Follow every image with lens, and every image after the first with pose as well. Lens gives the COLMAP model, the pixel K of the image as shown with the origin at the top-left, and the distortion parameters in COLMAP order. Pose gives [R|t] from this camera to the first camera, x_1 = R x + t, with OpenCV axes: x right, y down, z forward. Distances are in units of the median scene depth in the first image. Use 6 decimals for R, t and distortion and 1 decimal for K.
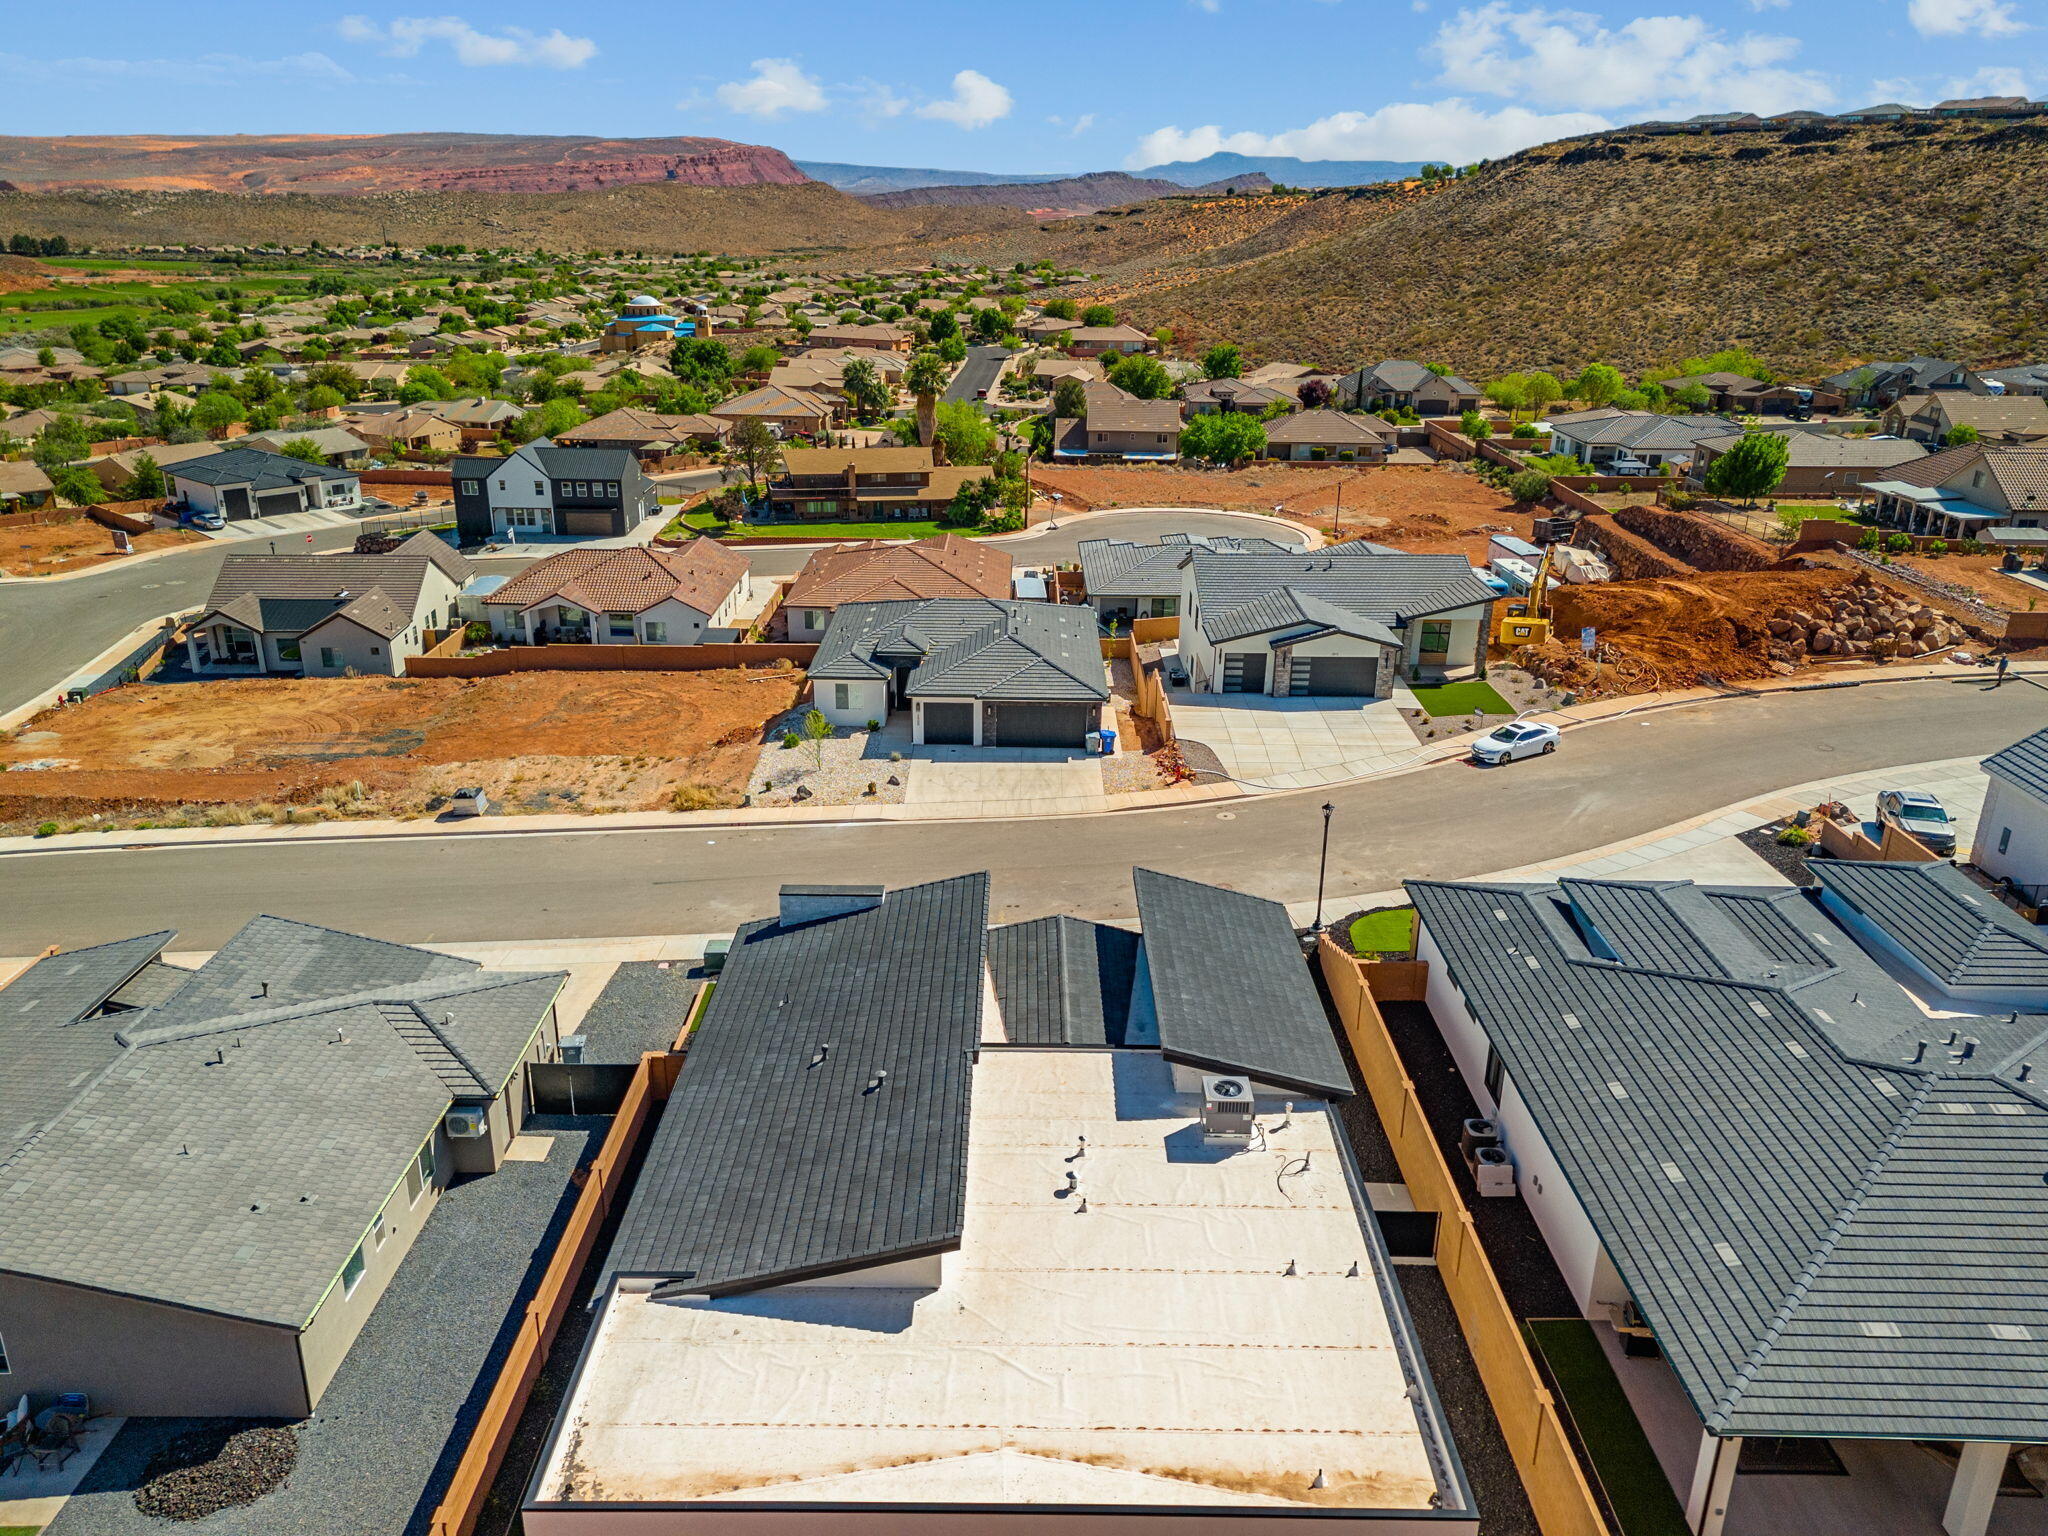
lens RADIAL K [[1499.8, 0, 1023.7], [0, 1499.8, 757.9], [0, 0, 1]] dist [0.066727, -0.058080]
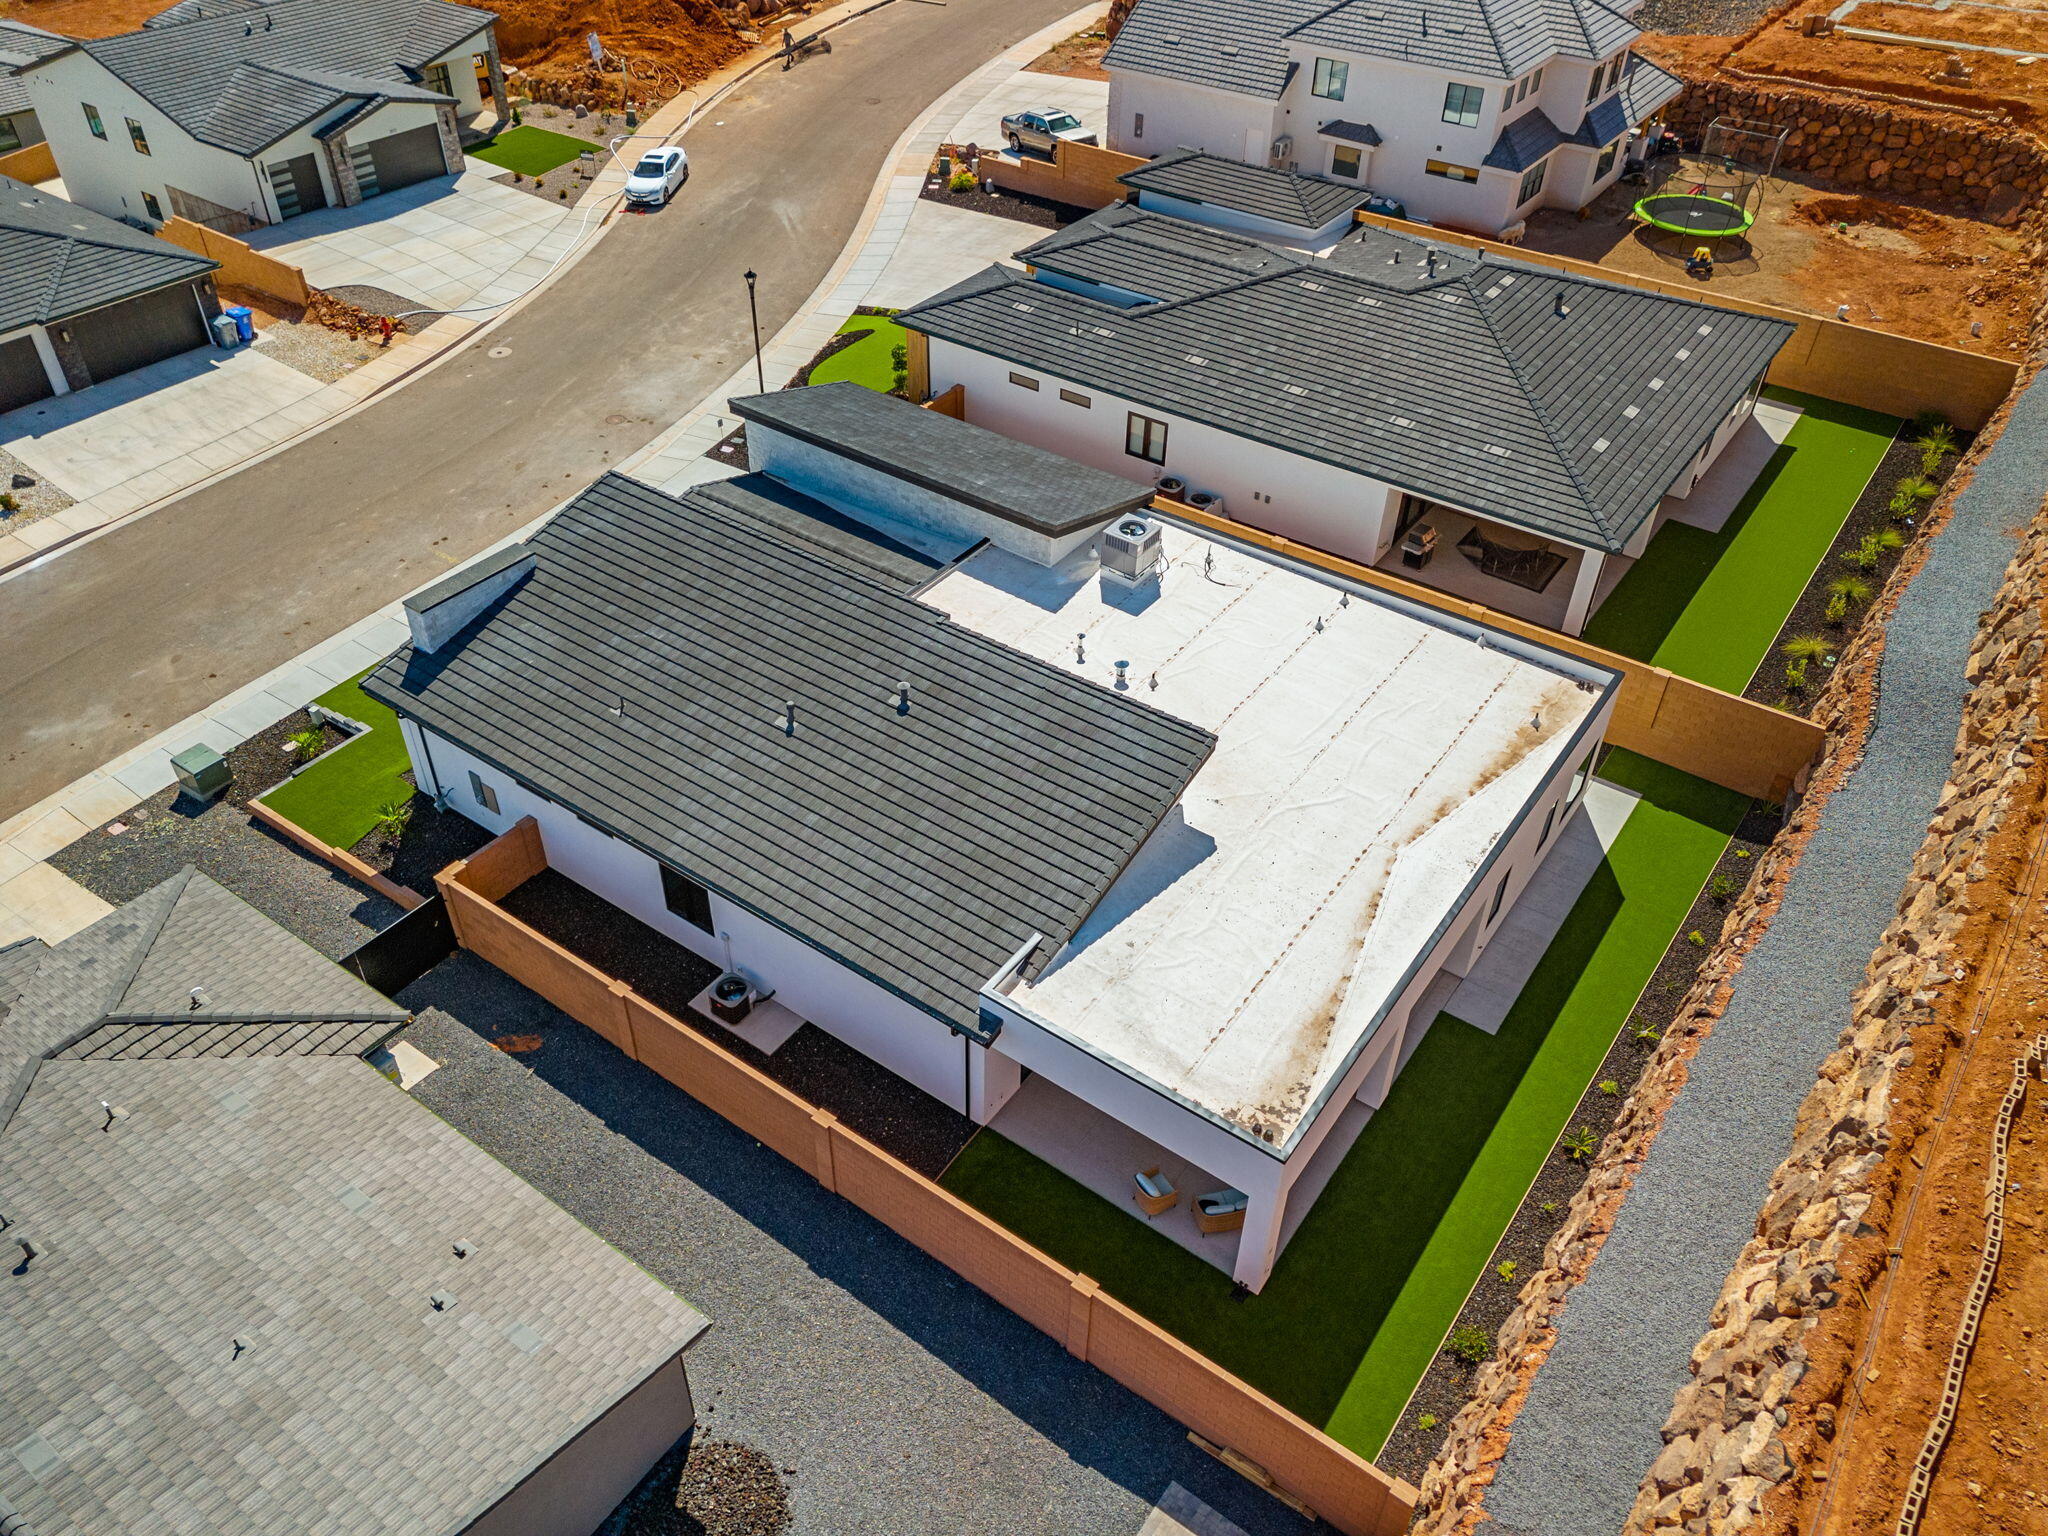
lens RADIAL K [[1499.8, 0, 1020.0], [0, 1499.8, 768.8], [0, 0, 1]] dist [0.066727, -0.058080]
pose [[0.581369, -0.520830, 0.625097, -0.486139], [0.274883, 0.848827, 0.451588, -0.092927], [-0.765800, -0.090711, 0.636649, 0.314635]]
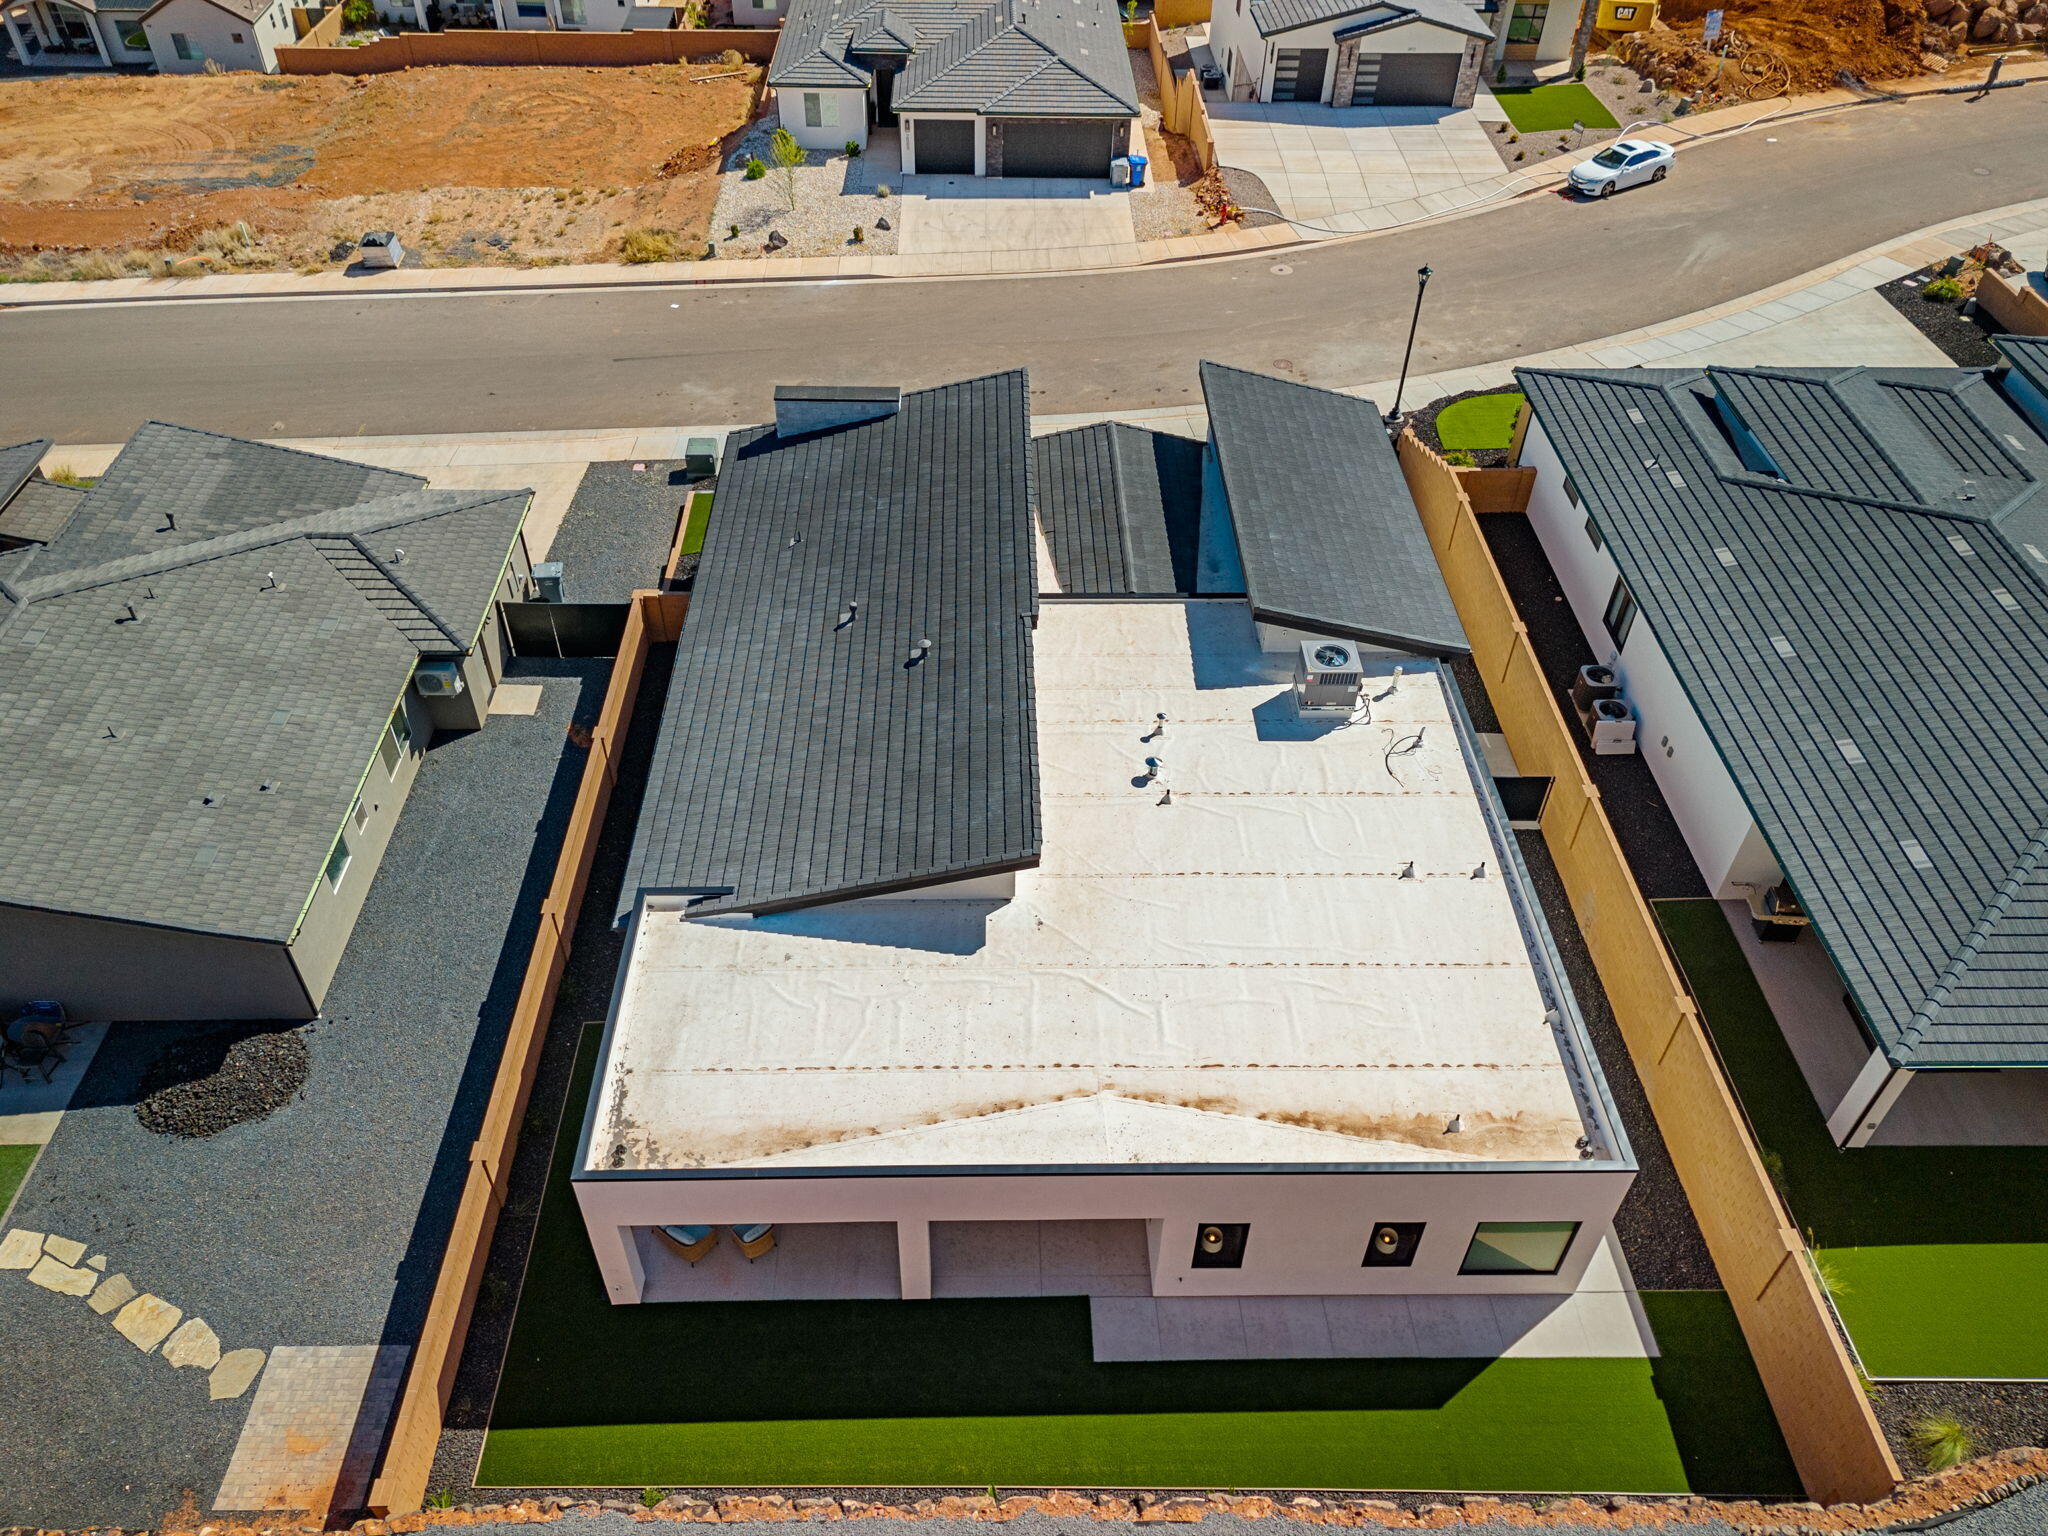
lens RADIAL K [[1499.8, 0, 1021.0], [0, 1499.8, 761.3], [0, 0, 1]] dist [0.066727, -0.058080]
pose [[0.999733, -0.011561, 0.020030, -0.045769], [0.003193, 0.926787, 0.375574, -0.035920], [-0.022906, -0.375410, 0.926576, 0.149843]]
